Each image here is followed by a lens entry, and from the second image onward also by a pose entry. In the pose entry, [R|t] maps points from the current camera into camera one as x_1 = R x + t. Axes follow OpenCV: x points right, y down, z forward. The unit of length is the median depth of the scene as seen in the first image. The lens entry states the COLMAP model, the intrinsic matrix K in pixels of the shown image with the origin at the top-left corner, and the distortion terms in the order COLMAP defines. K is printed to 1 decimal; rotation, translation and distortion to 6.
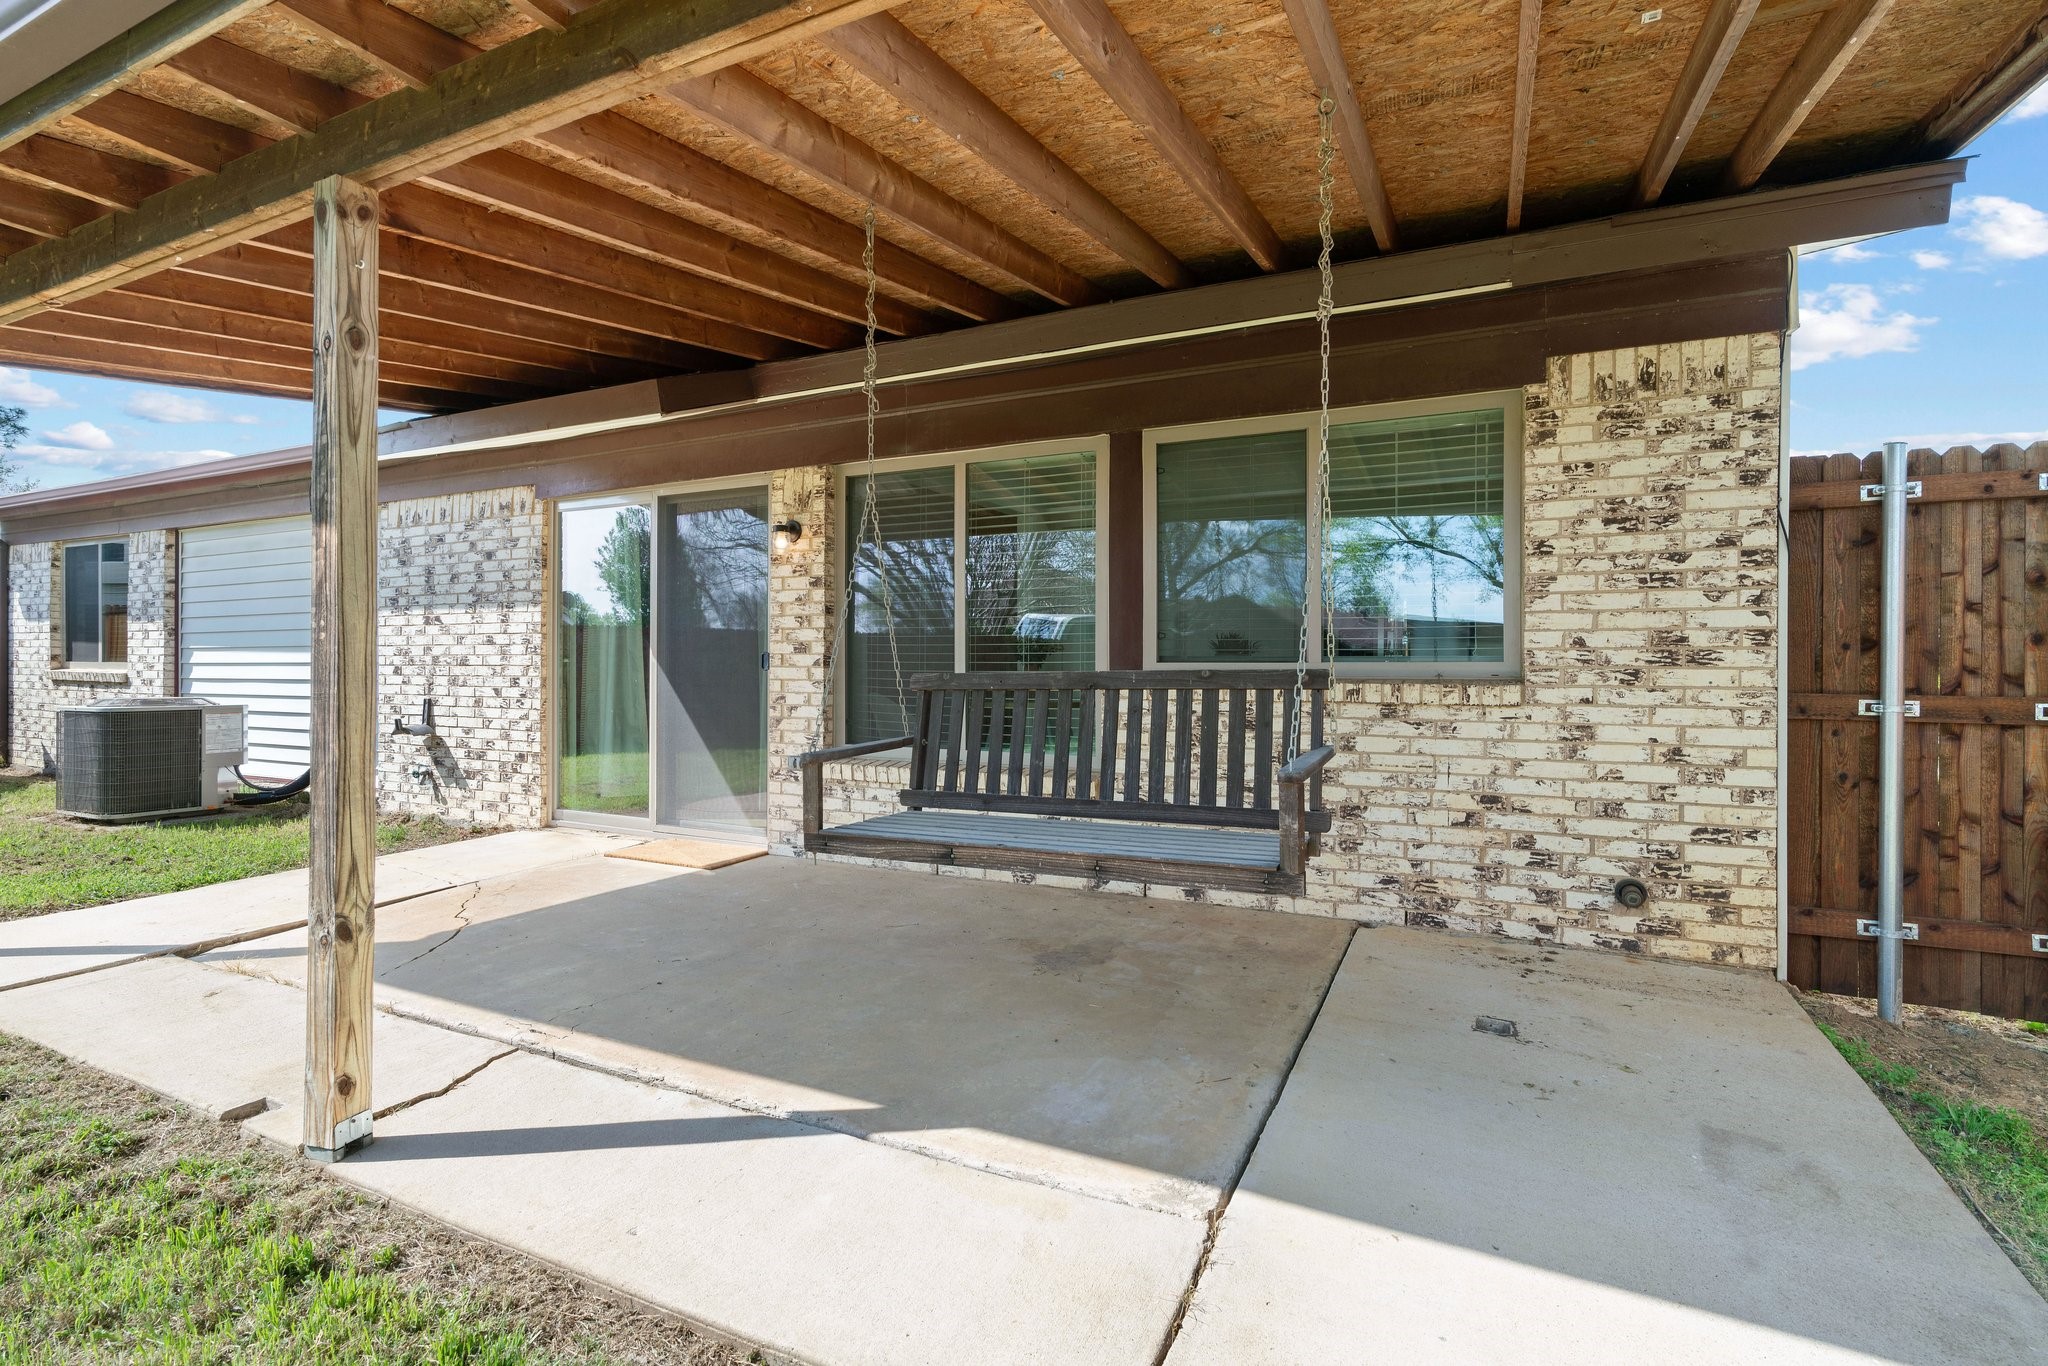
lens RADIAL K [[951.9, 0, 1031.3], [0, 951.9, 666.0], [0, 0, 1]] dist [-0.016382, 0.009437]
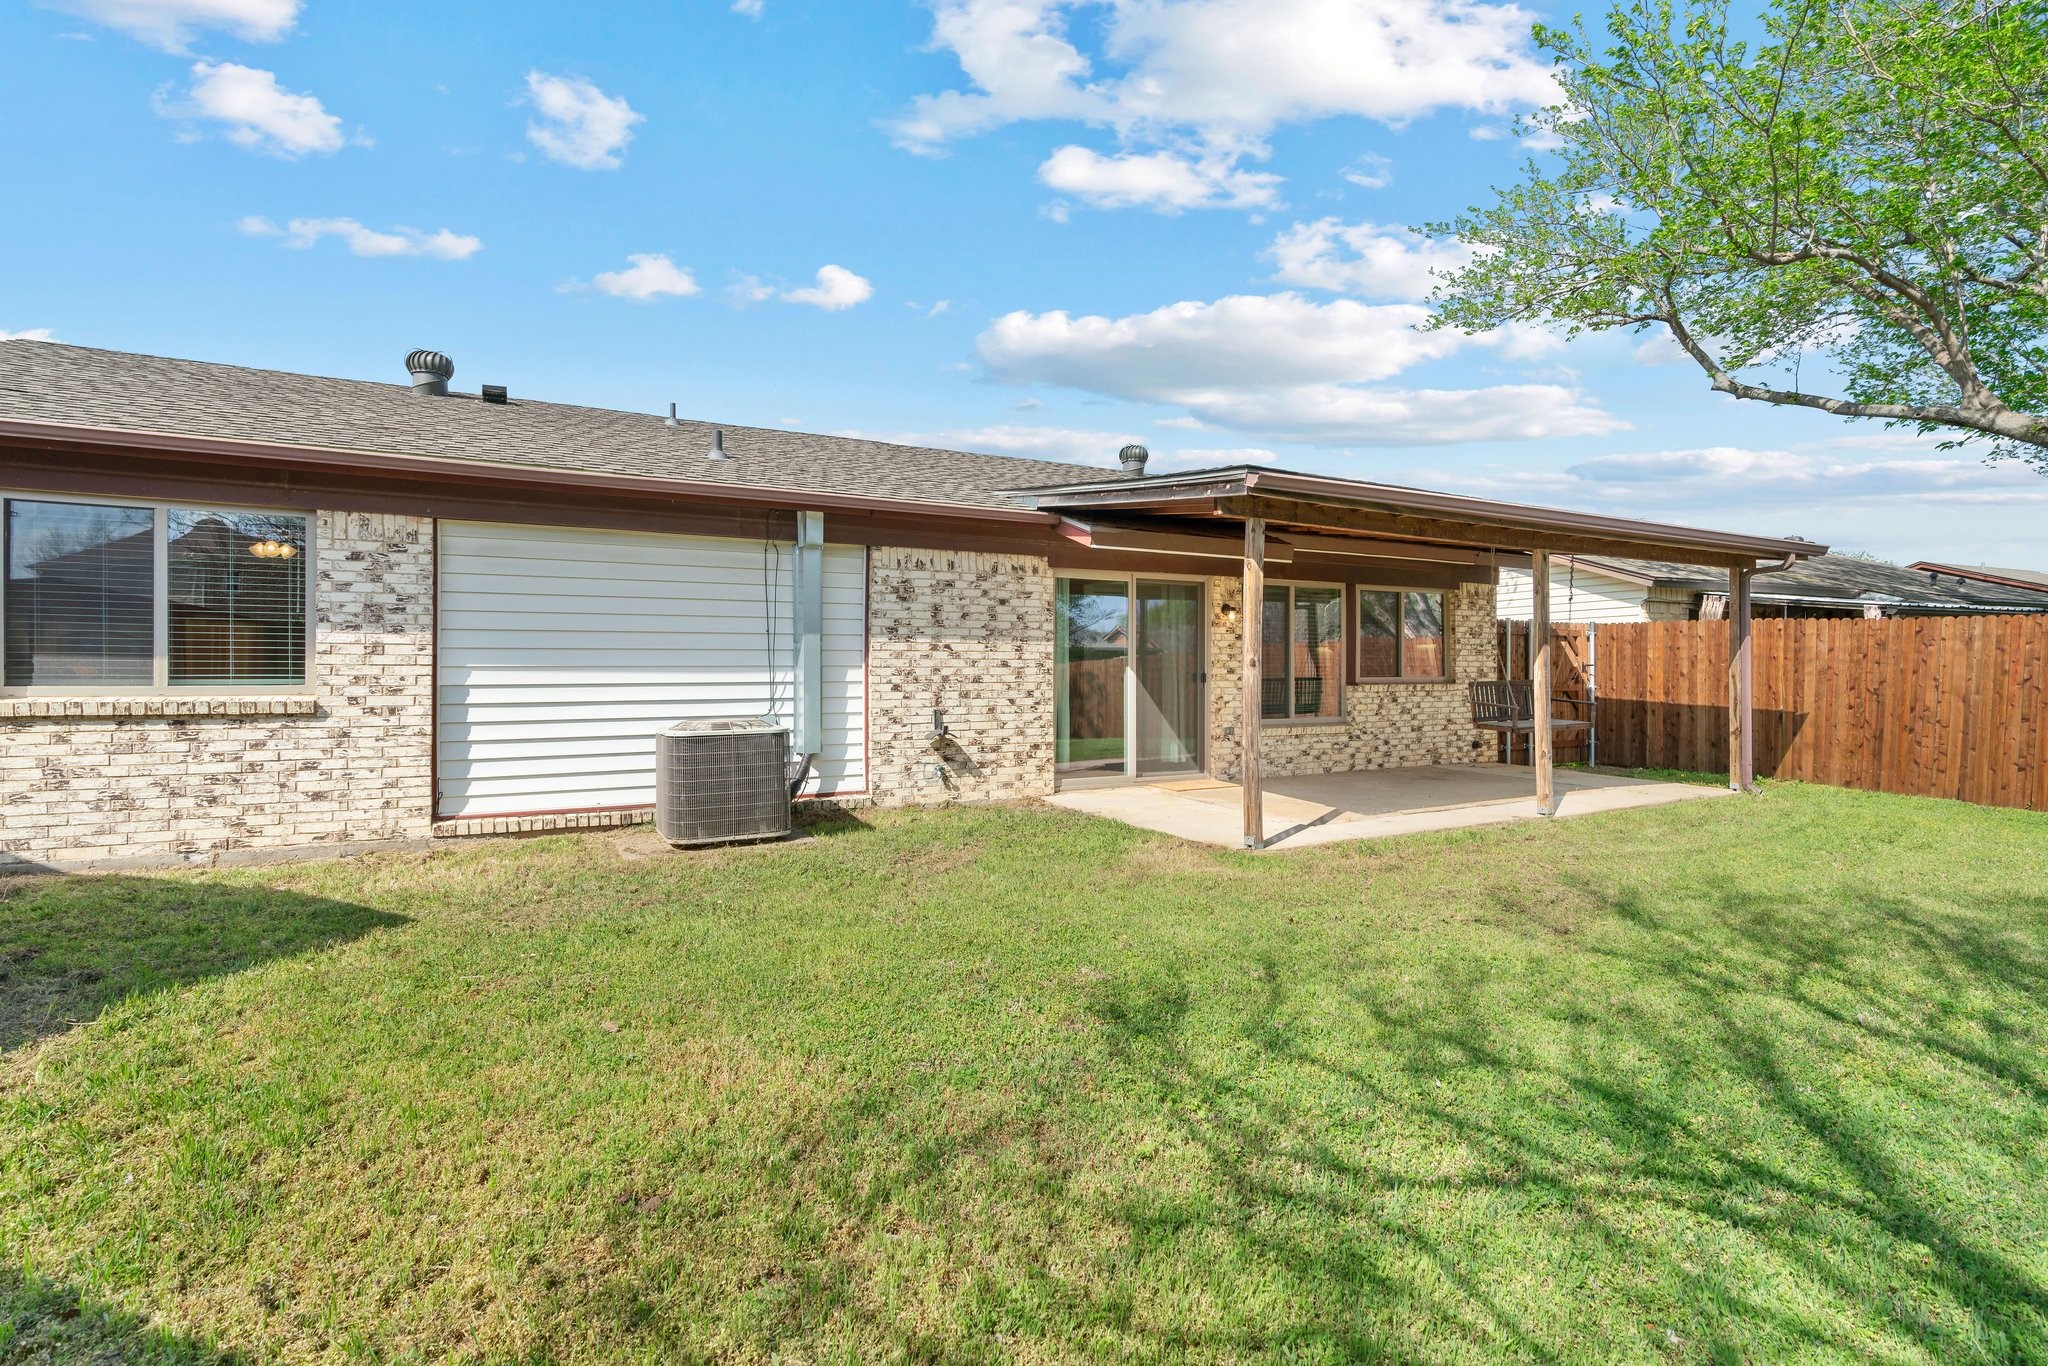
lens RADIAL K [[951.9, 0, 1031.3], [0, 951.9, 666.0], [0, 0, 1]] dist [-0.016382, 0.009437]
pose [[0.584979, -0.000292, 0.811049, -1.701735], [0.002855, 0.999994, -0.001699, -0.022428], [-0.811044, 0.003310, 0.584976, 0.169527]]
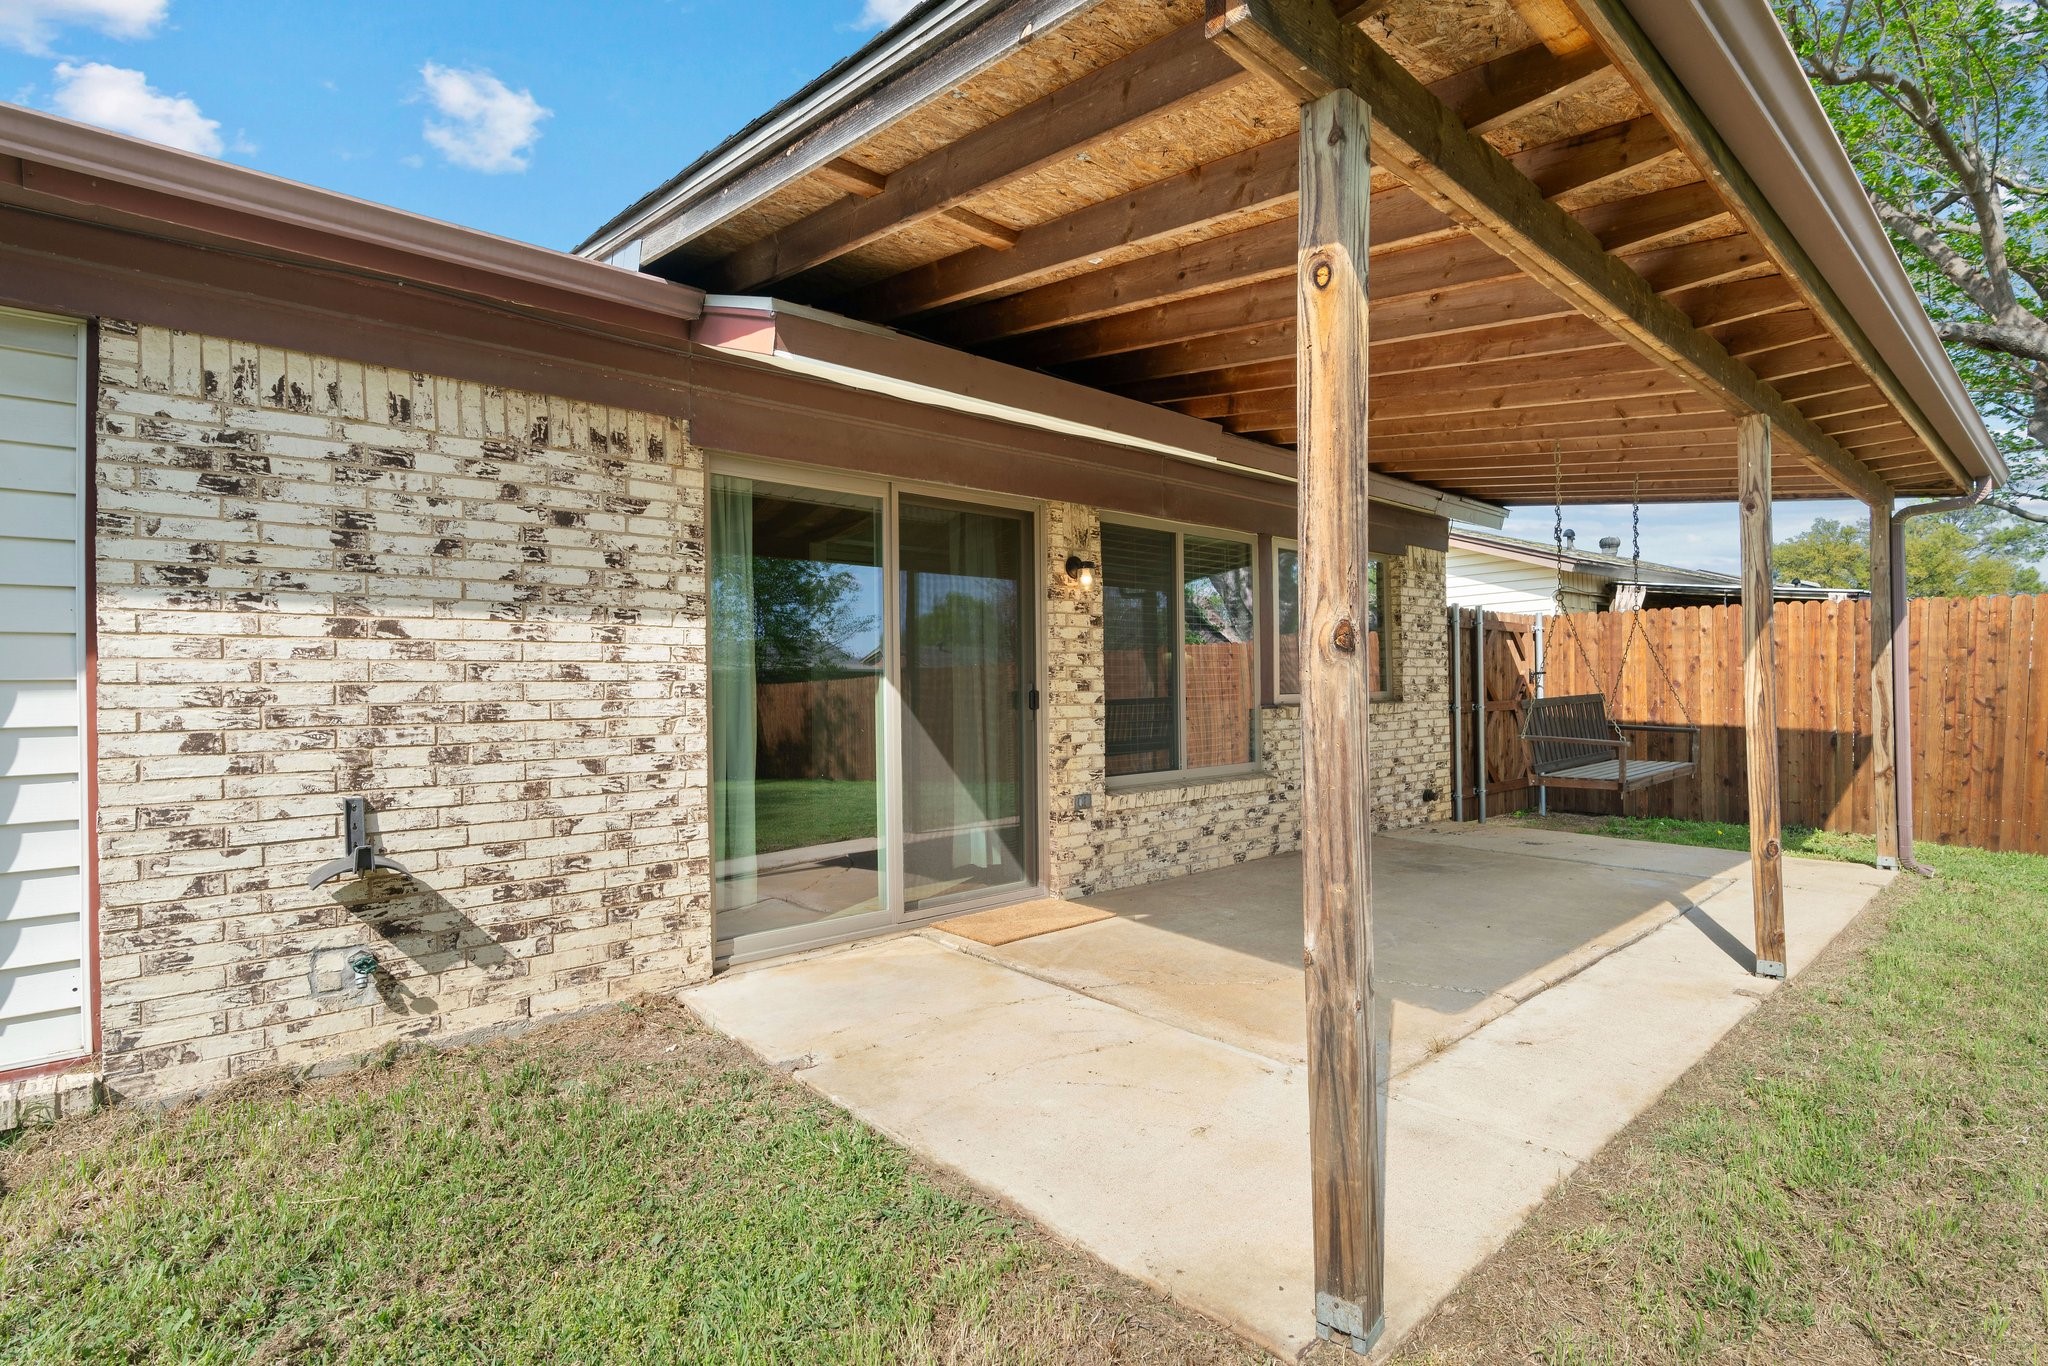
lens RADIAL K [[980.6, 0, 1027.7], [0, 980.6, 687.1], [0, 0, 1]] dist [-0.015987, 0.010270]
pose [[0.379335, -0.005349, 0.925244, -1.017580], [0.017546, 0.999845, -0.001413, -0.014186], [-0.925093, 0.016770, 0.379370, 0.554804]]
